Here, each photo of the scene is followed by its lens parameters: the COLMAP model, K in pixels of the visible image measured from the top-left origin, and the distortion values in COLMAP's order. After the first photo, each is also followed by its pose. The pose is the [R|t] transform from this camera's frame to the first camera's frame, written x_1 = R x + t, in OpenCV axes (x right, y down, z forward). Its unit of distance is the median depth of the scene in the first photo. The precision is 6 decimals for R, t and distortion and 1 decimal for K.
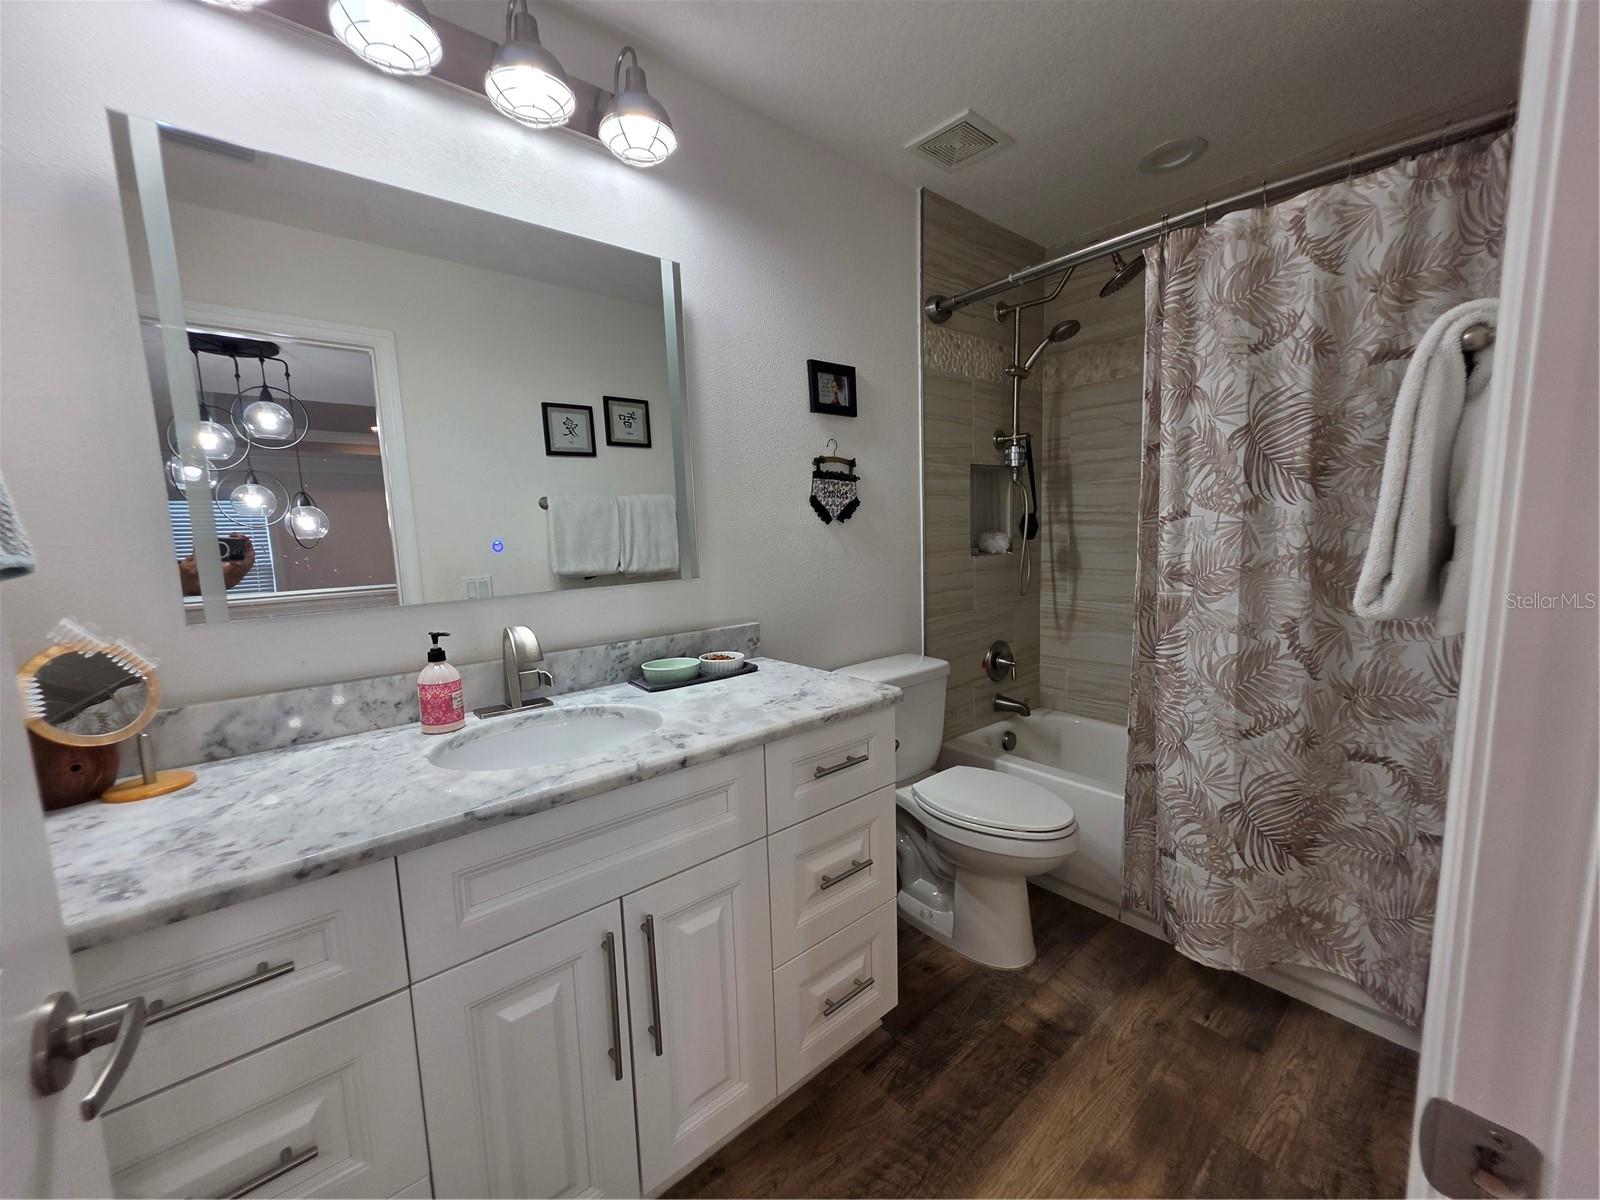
lens RADIAL K [[639.2, 0, 795.9], [0, 639.2, 607.5], [0, 0, 1]] dist [-0.001676, 0.000659]
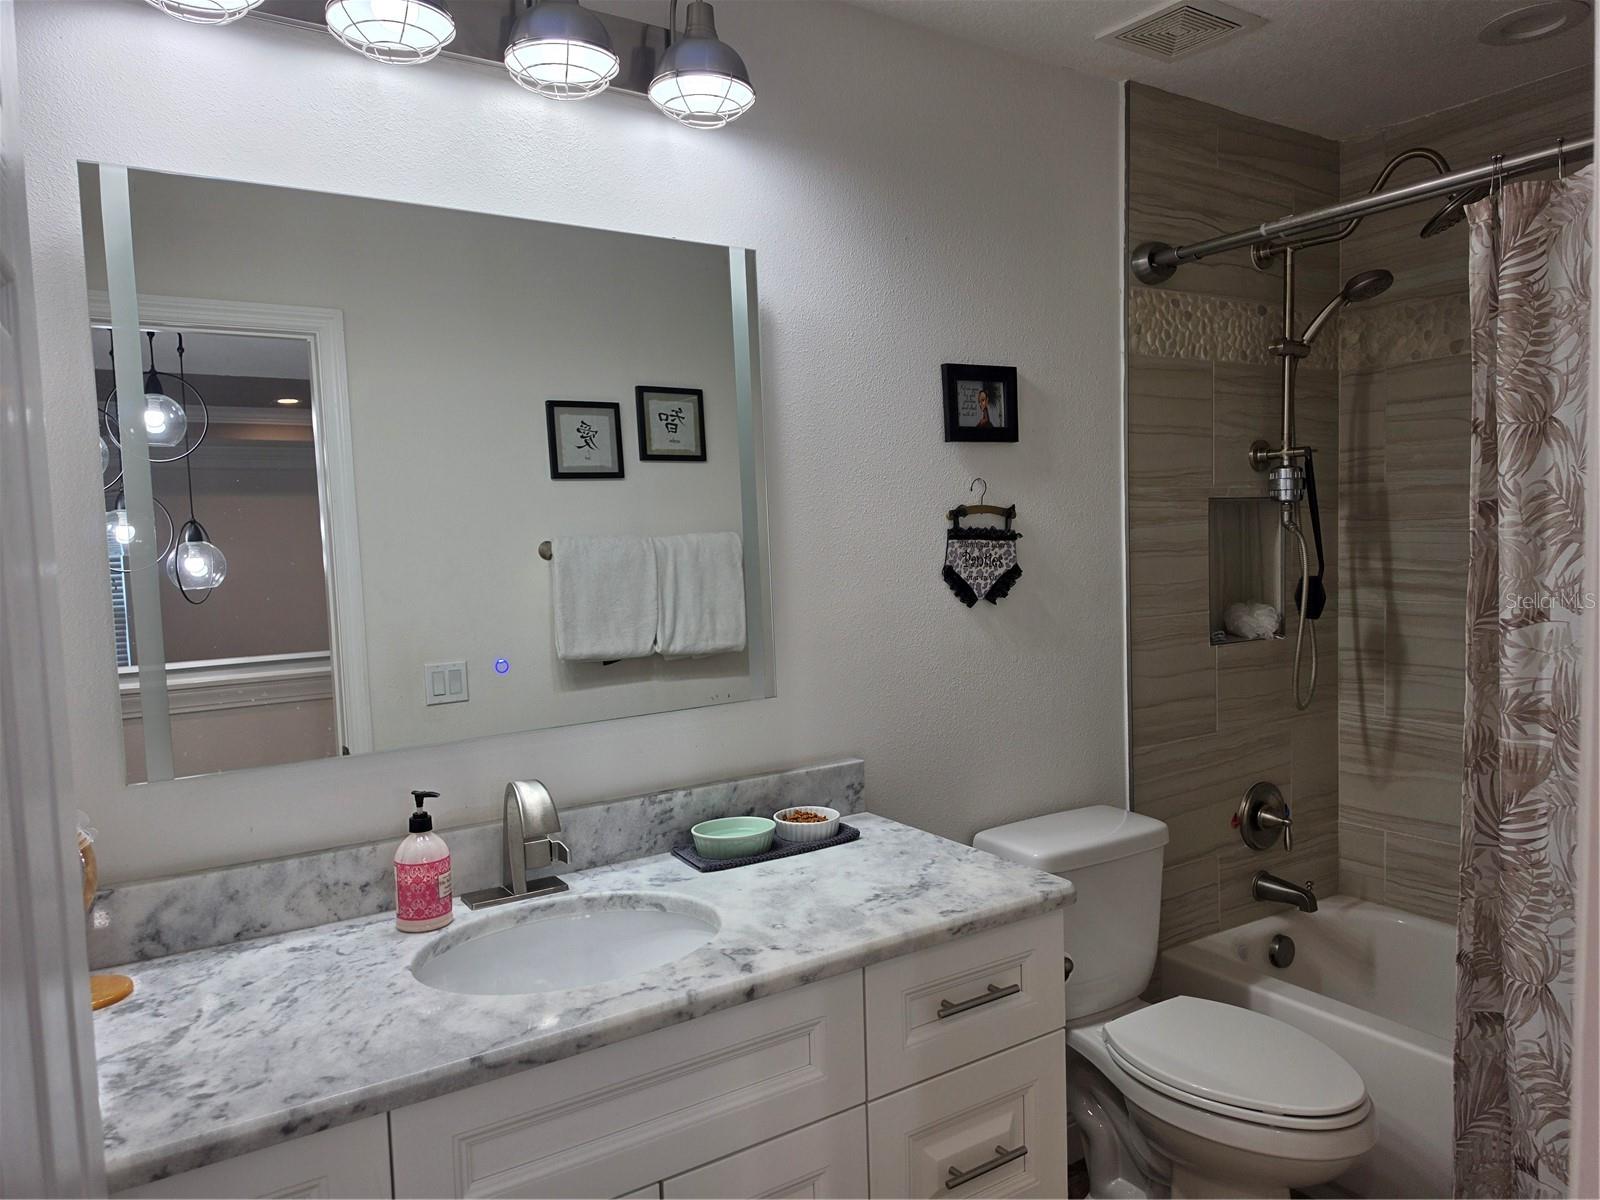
lens RADIAL K [[1106.4, 0, 808.1], [0, 1106.4, 603.3], [0, 0, 1]] dist [0.088265, -0.121166]
pose [[0.992685, 0.009477, -0.120357, 0.025453], [-0.015489, 0.998673, -0.049117, -0.092927], [0.119732, 0.050622, 0.991515, -0.181775]]
